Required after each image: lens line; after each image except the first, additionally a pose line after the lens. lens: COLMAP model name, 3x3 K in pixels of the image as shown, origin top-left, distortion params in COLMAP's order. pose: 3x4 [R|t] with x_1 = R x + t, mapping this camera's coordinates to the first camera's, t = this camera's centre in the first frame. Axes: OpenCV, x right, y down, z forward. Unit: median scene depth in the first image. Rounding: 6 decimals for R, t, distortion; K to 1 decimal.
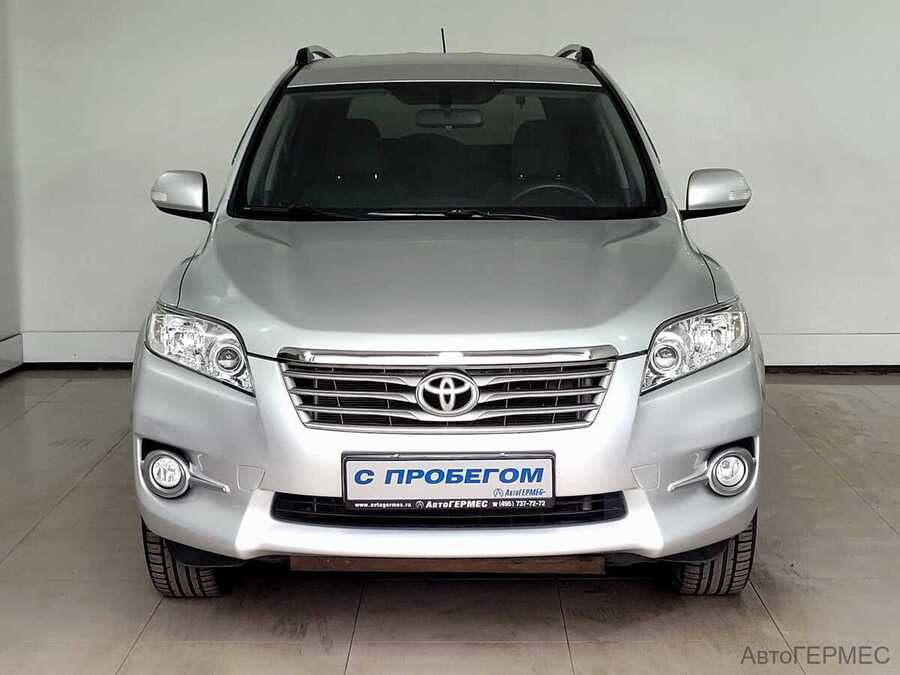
lens RADIAL K [[732.0, 0, 449.8], [0, 732.0, 336.8], [0, 0, 1]] dist [0.001140, -0.006856]
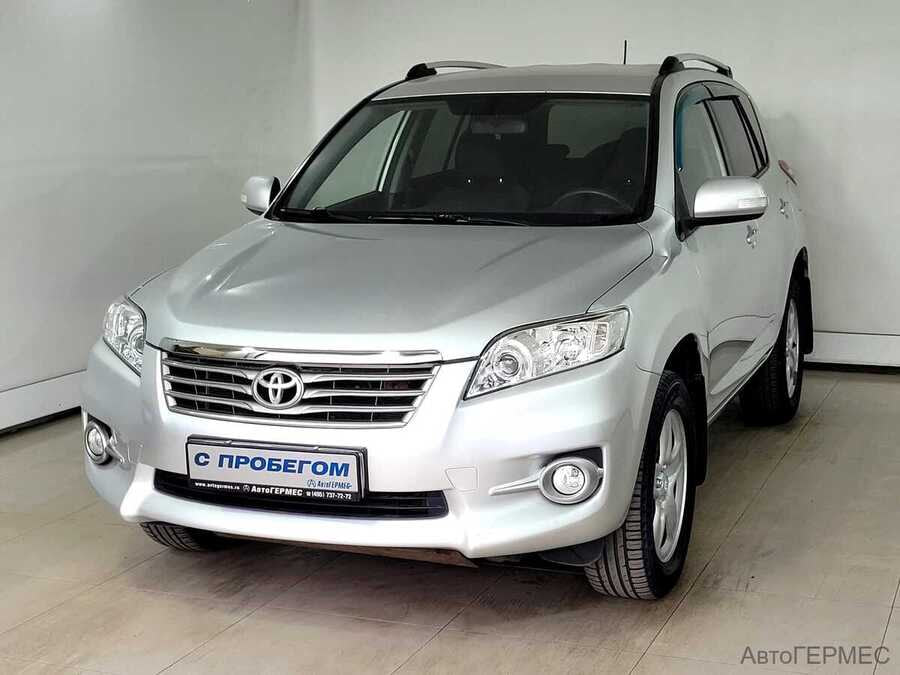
lens RADIAL K [[671.1, 0, 450.4], [0, 671.1, 337.9], [0, 0, 1]] dist [0.010363, -0.009189]
pose [[0.985258, 0.044835, -0.165094, 0.396095], [-0.042395, 0.998934, 0.018272, -0.024276], [0.165737, -0.011004, 0.986109, 0.064669]]
